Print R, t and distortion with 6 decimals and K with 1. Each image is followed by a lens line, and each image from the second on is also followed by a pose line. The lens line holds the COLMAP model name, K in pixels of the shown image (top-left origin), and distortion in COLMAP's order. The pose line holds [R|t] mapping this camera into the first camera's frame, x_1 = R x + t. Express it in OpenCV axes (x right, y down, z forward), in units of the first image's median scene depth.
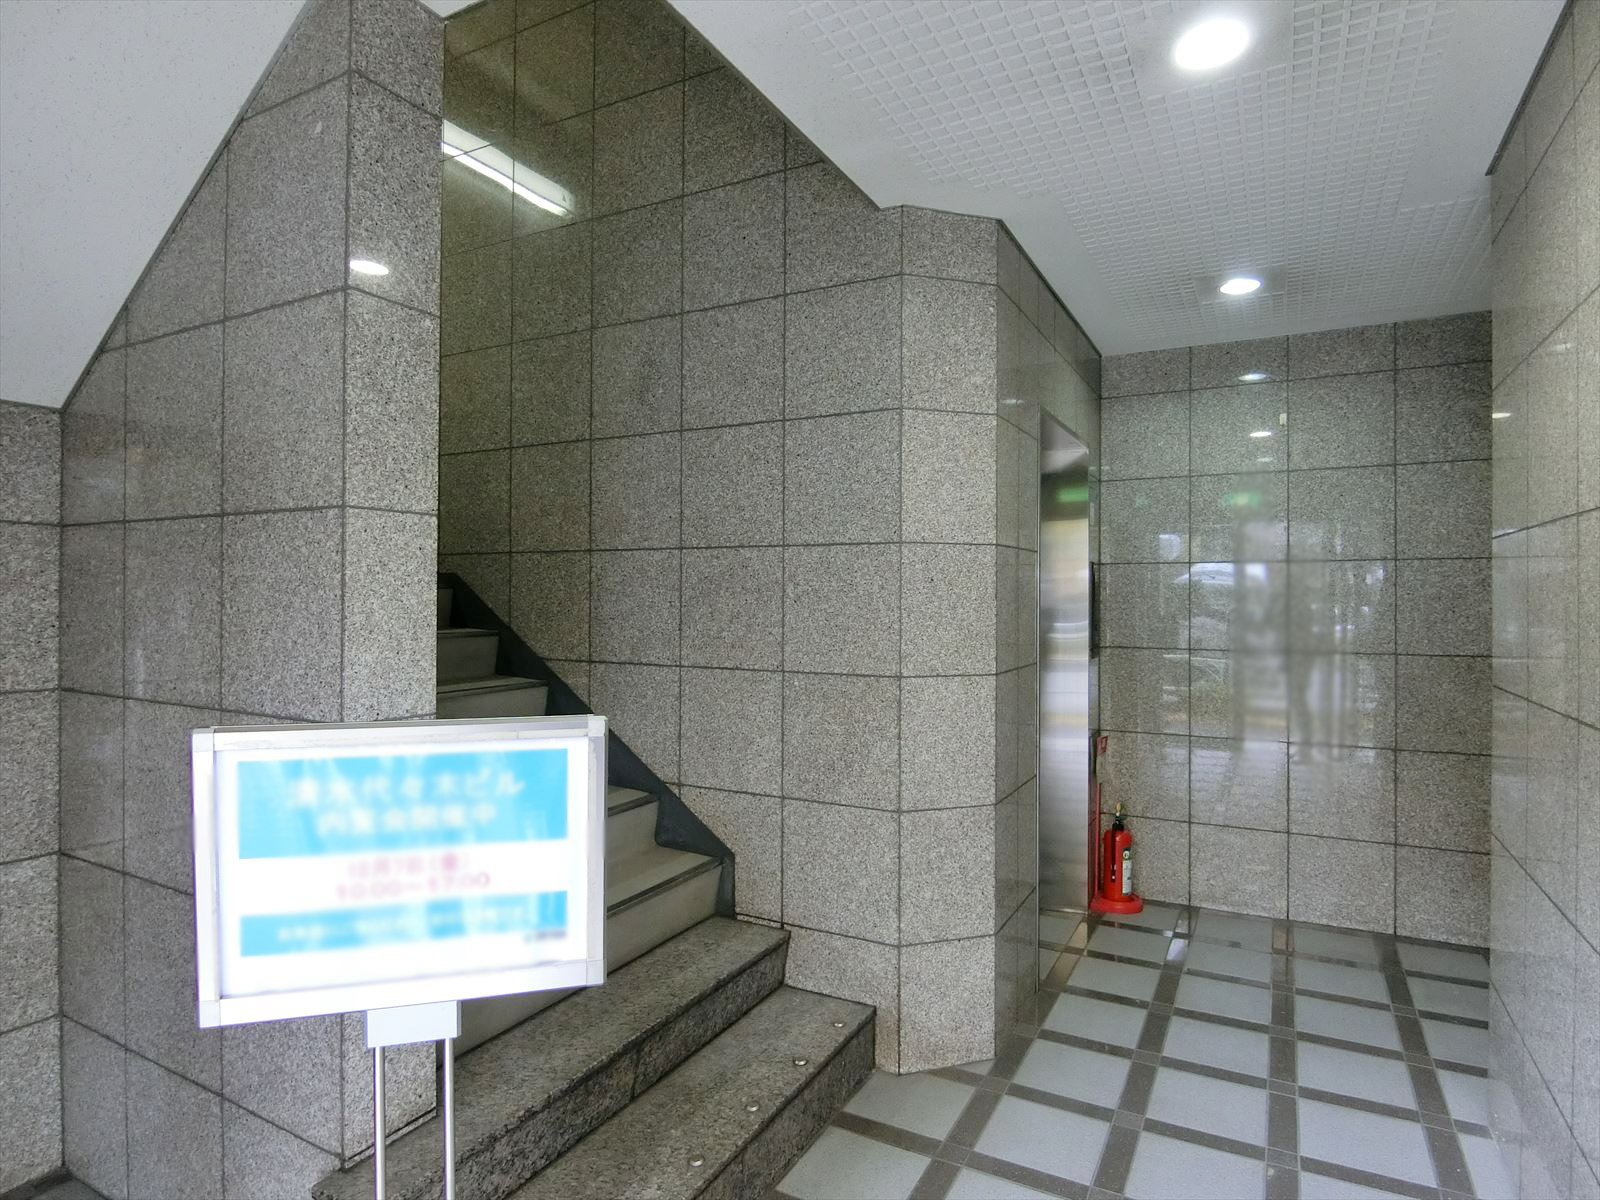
lens RADIAL K [[887.2, 0, 800.9], [0, 887.2, 600.8], [0, 0, 1]] dist [-0.017535, -0.001710]
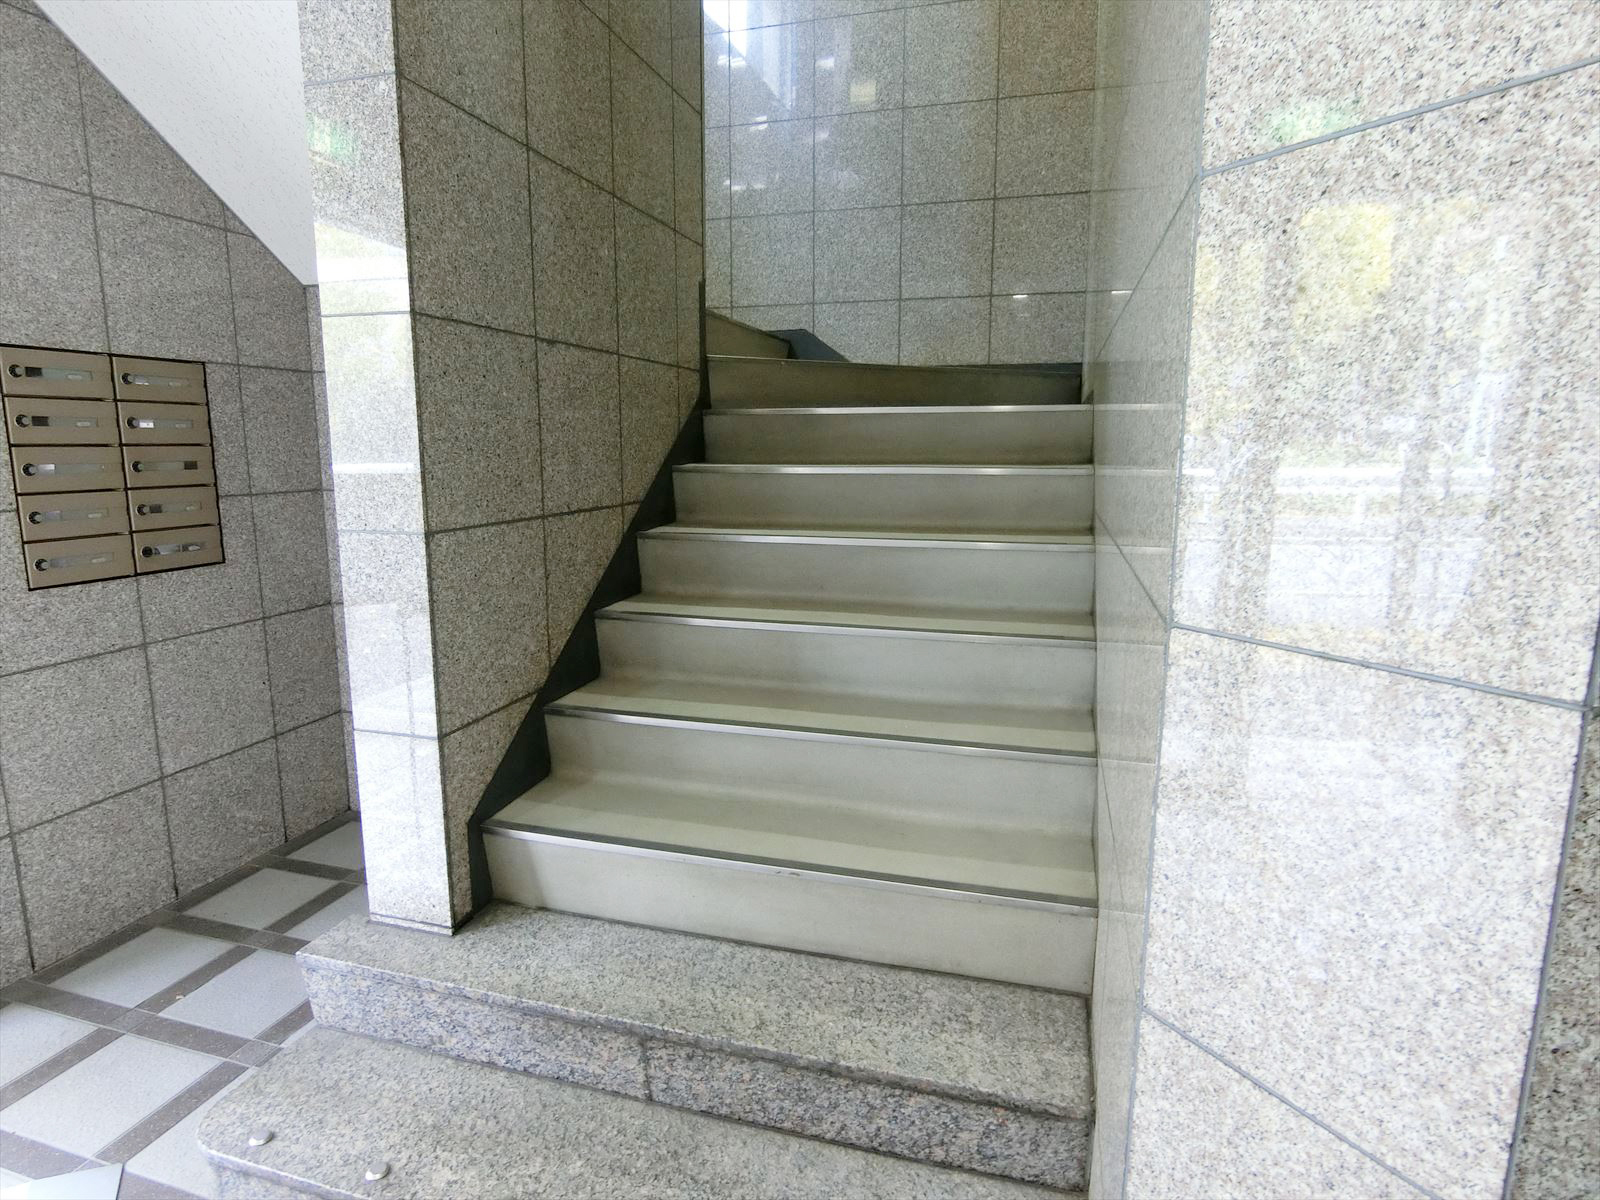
lens RADIAL K [[887.2, 0, 797.4], [0, 887.2, 595.4], [0, 0, 1]] dist [-0.017535, -0.001710]
pose [[0.213519, 0.161201, -0.963548, 0.500913], [-0.004869, 0.986456, 0.163954, 0.032544], [0.976927, -0.030315, 0.211412, 1.033027]]
